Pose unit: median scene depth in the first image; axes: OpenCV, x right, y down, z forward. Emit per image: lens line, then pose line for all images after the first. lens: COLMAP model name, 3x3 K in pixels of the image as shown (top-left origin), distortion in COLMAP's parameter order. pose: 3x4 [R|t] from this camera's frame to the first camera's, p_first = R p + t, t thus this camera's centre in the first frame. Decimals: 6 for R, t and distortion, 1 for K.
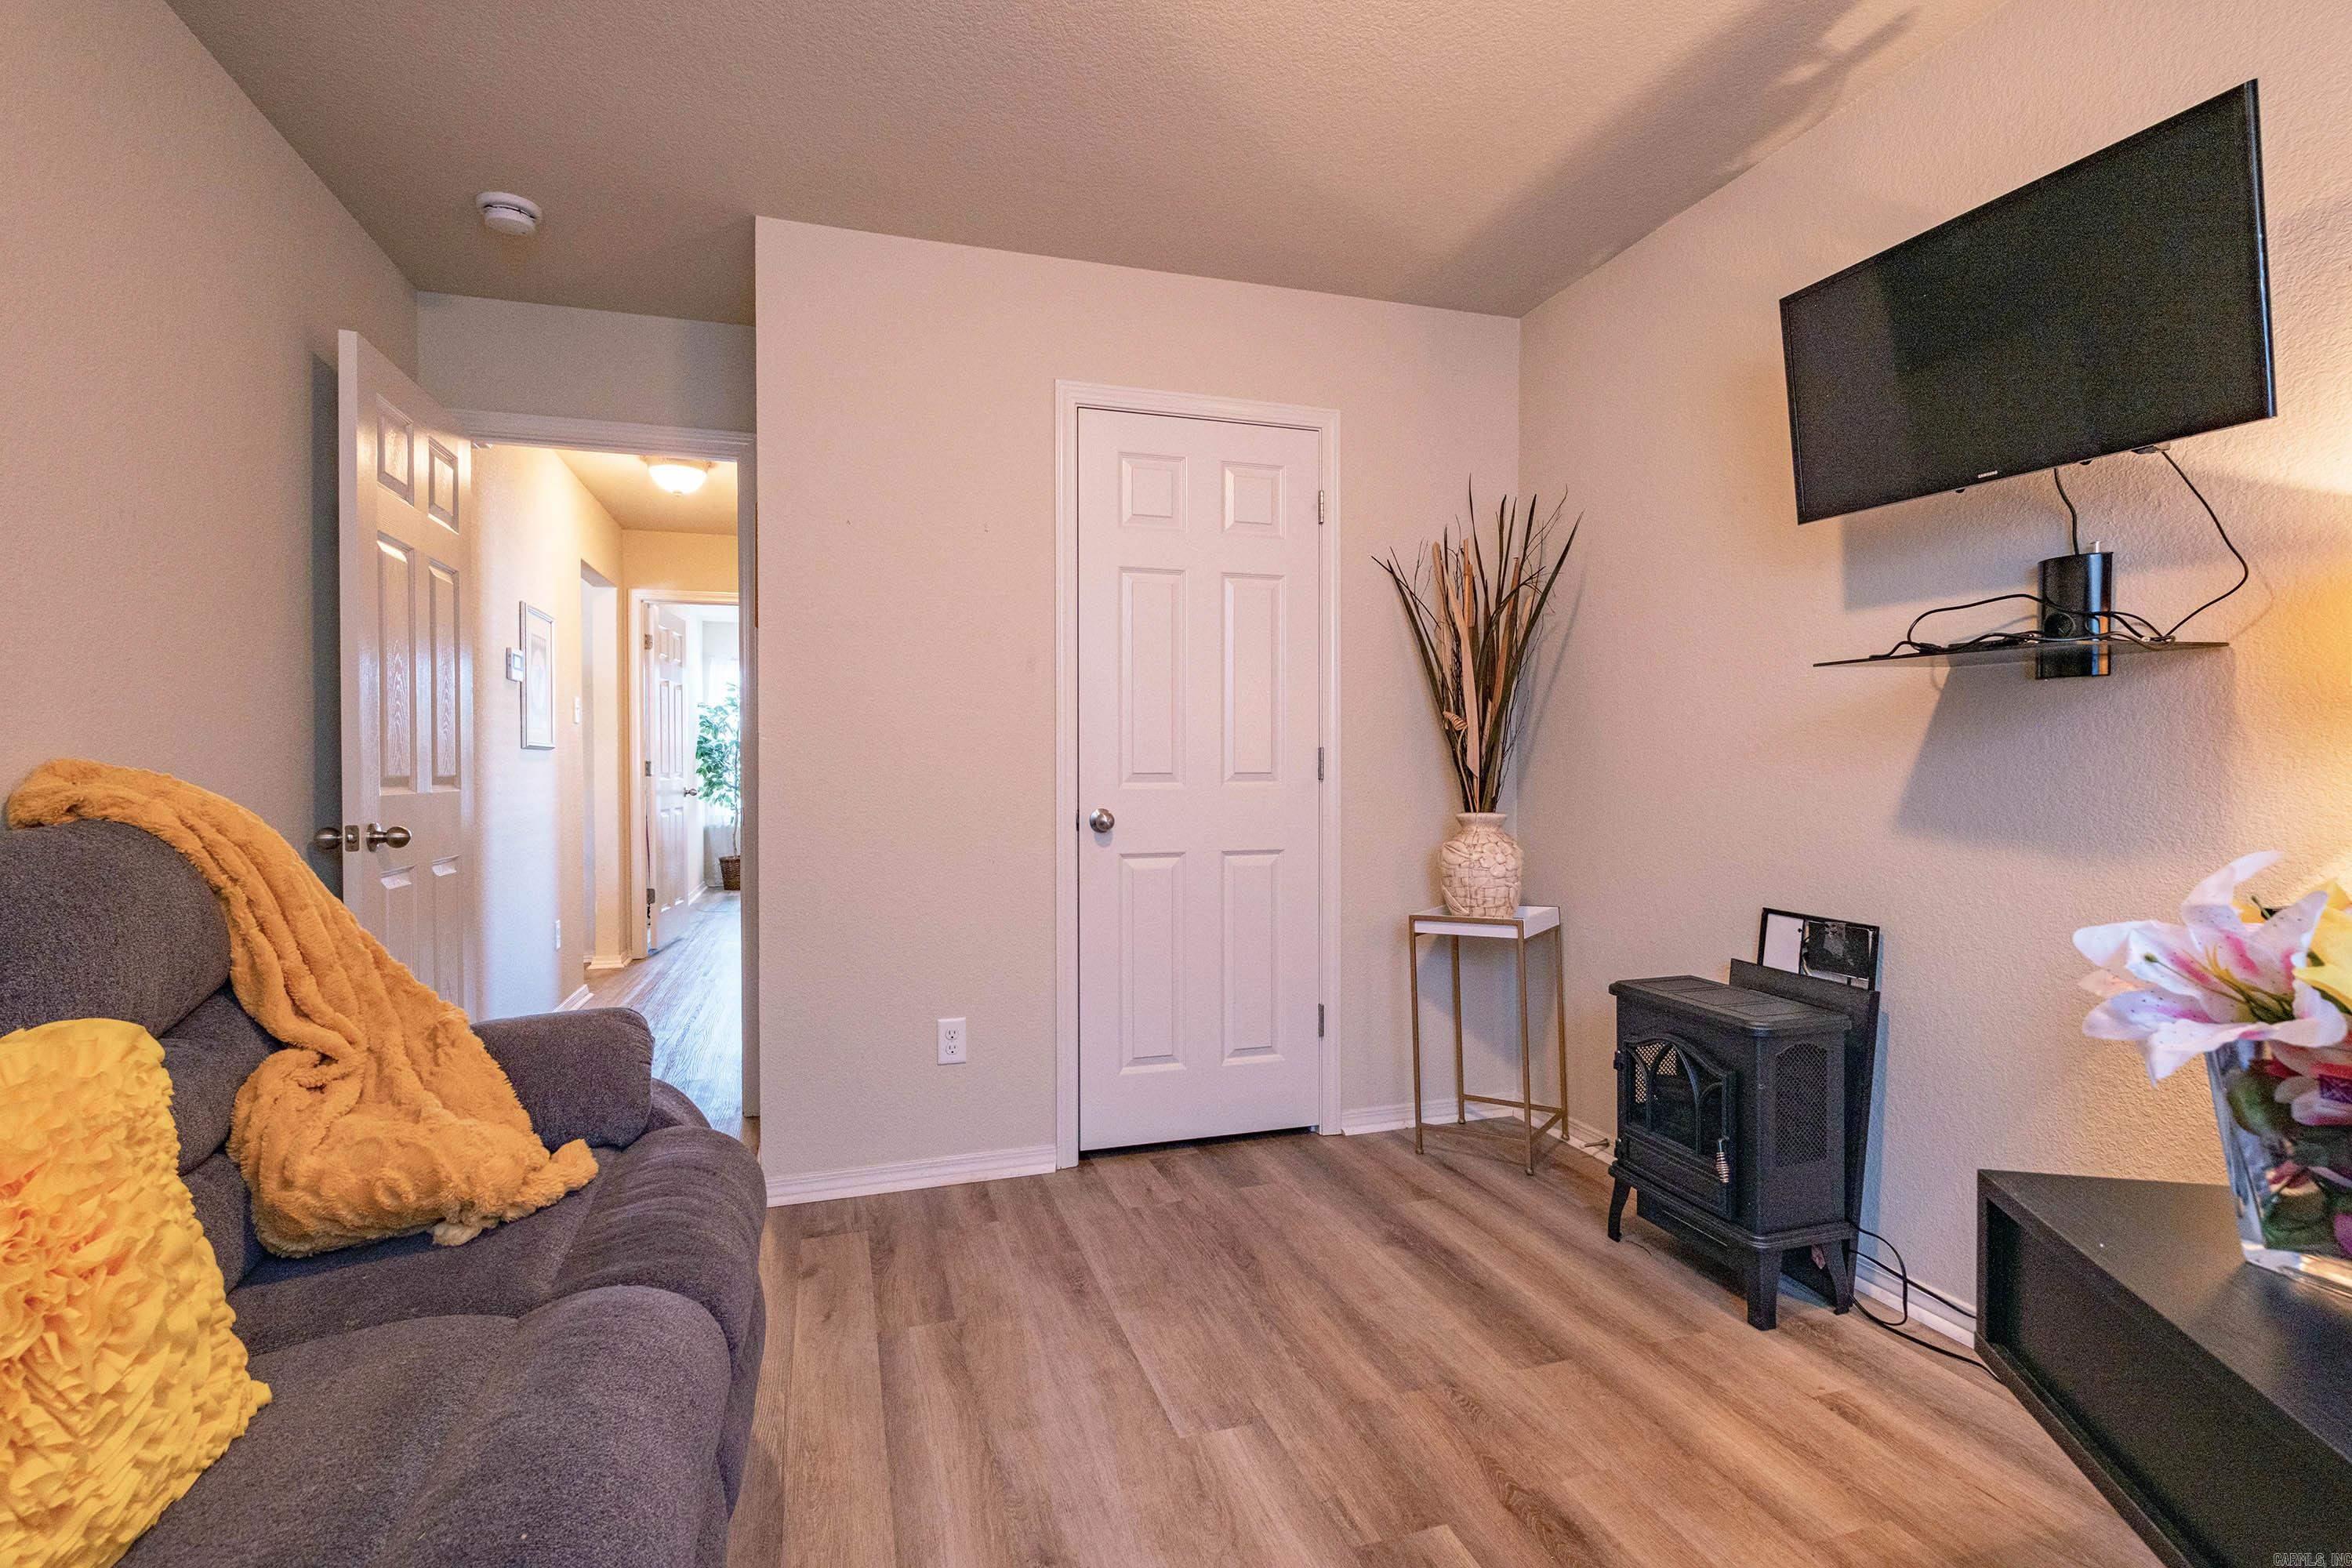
lens RADIAL K [[1100.5, 0, 1179.8], [0, 1100.5, 783.1], [0, 0, 1]] dist [0.000654, -0.000396]
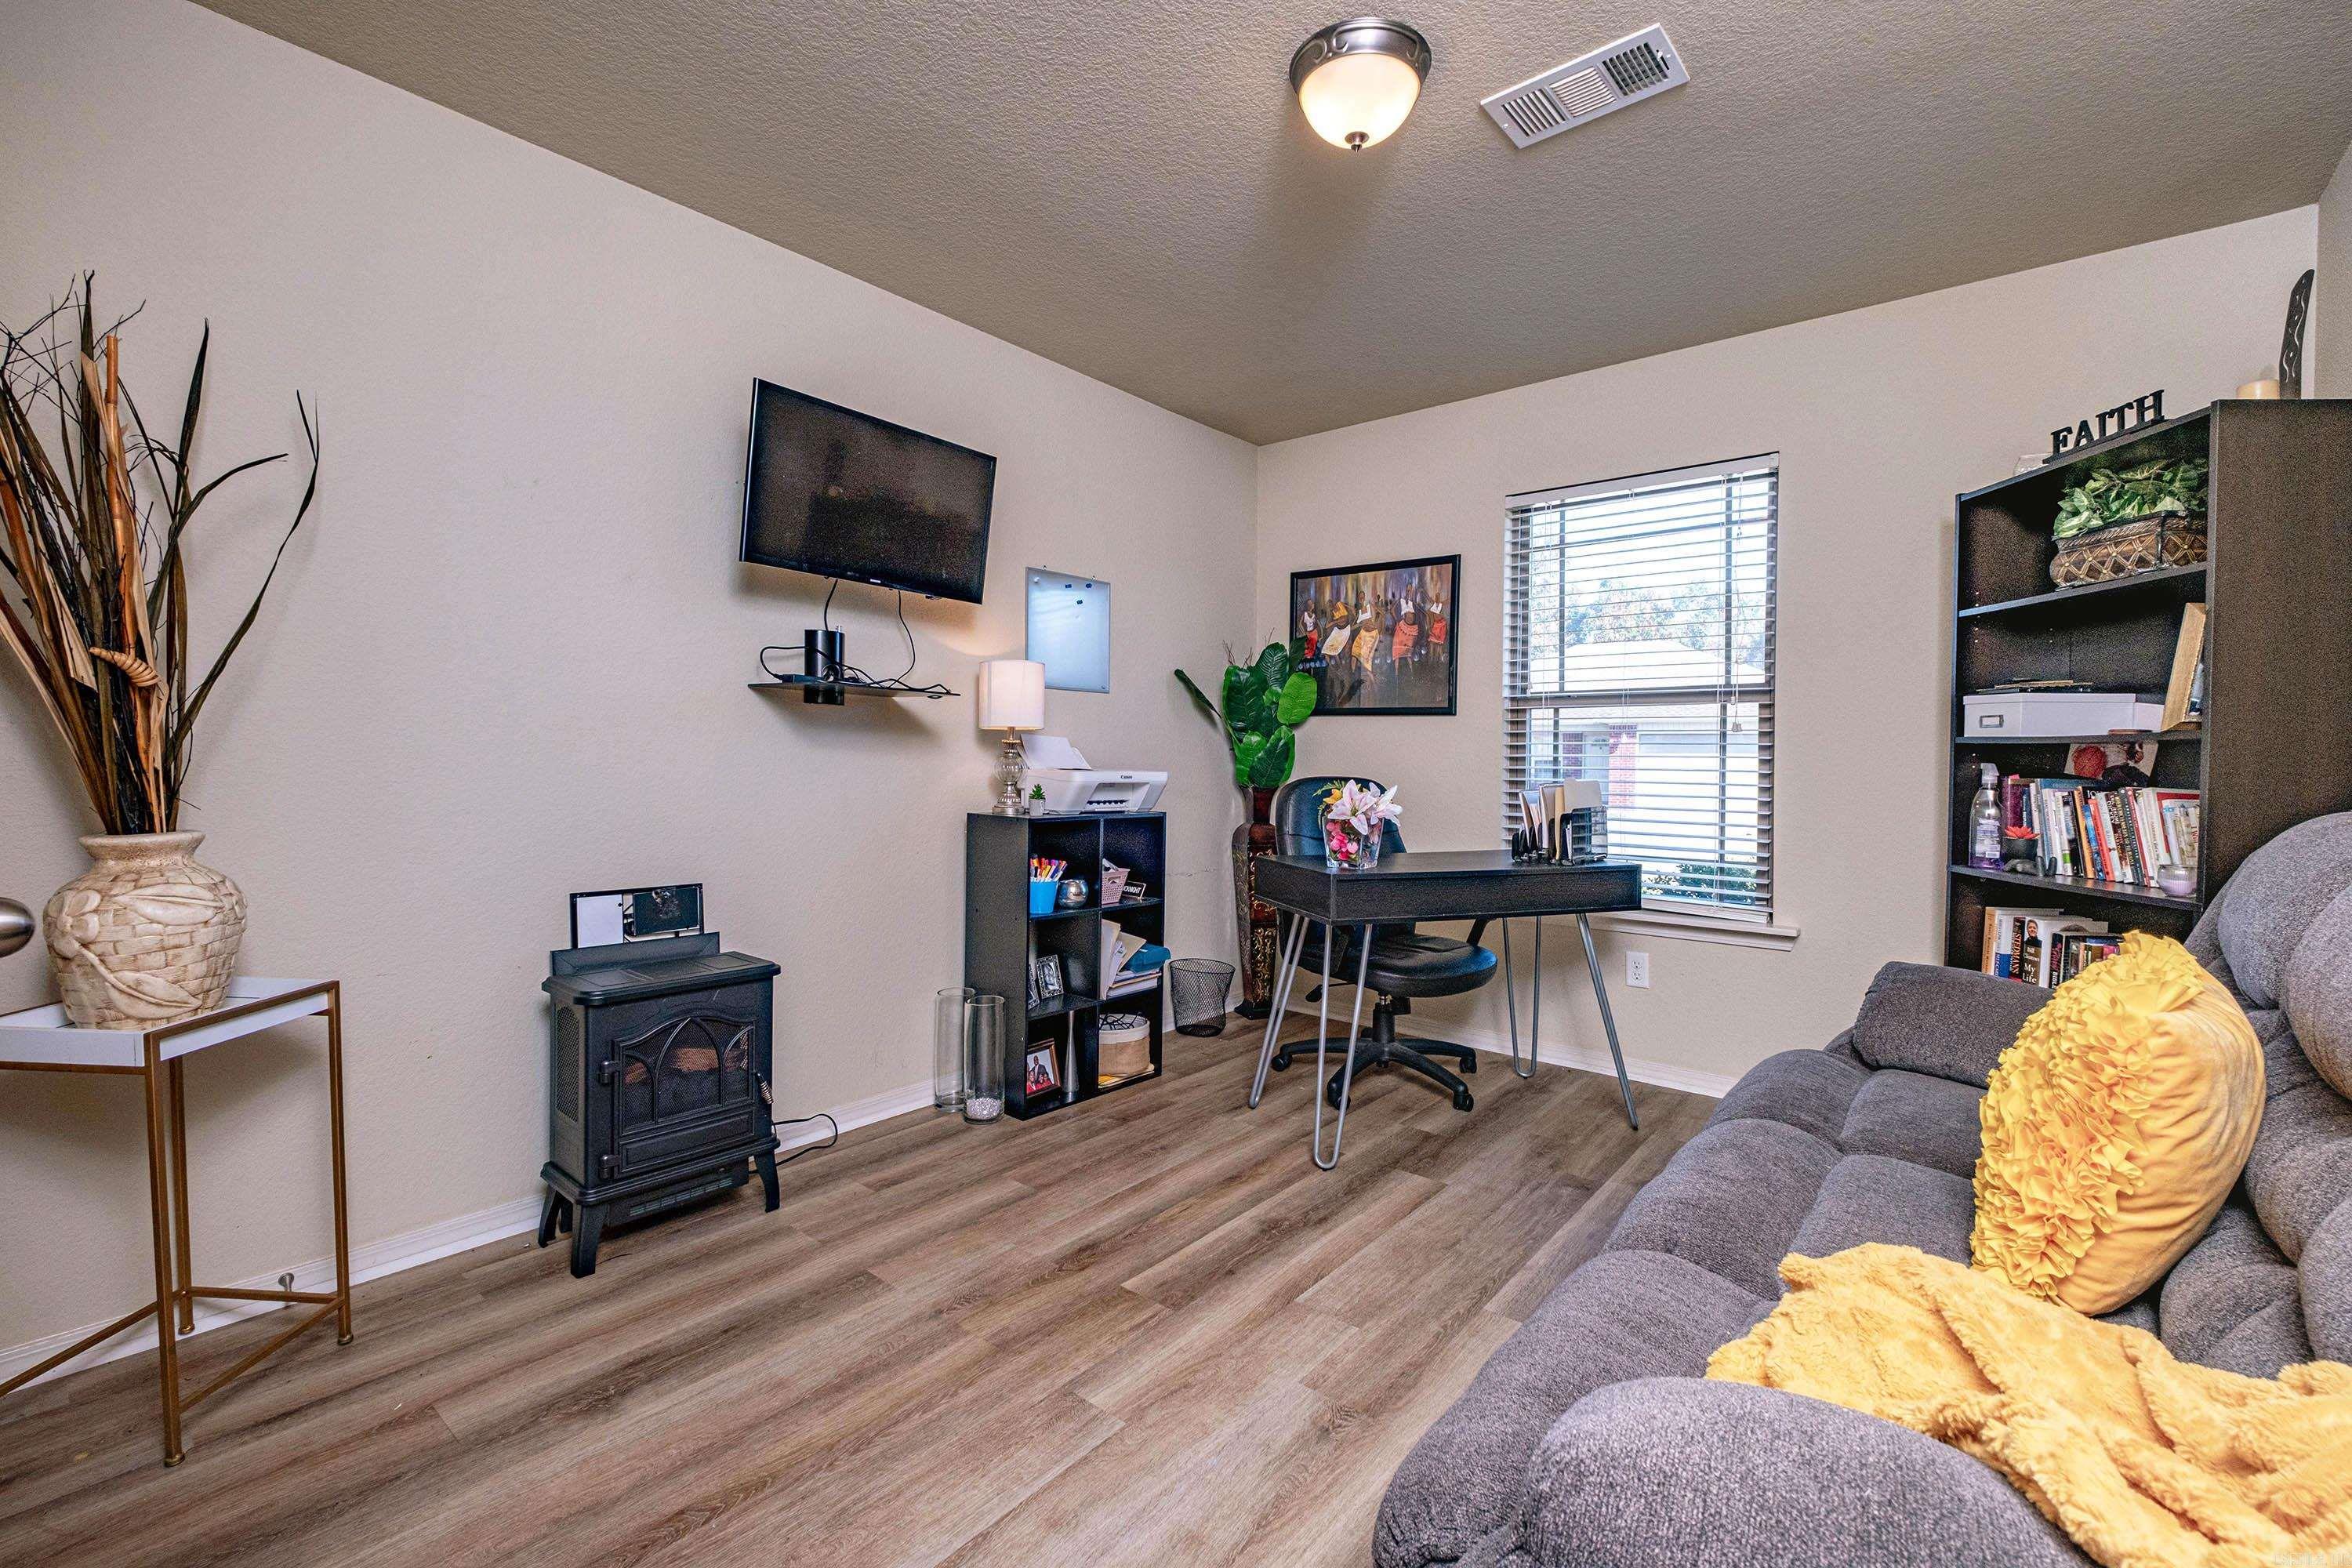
lens RADIAL K [[1011.7, 0, 1185.4], [0, 1011.7, 773.7], [0, 0, 1]] dist [0.003216, -0.001145]
pose [[-0.549237, -0.017336, 0.835487, -0.671124], [-0.000980, 0.999797, 0.020101, -0.021200], [-0.835666, 0.010222, -0.549143, 1.218971]]
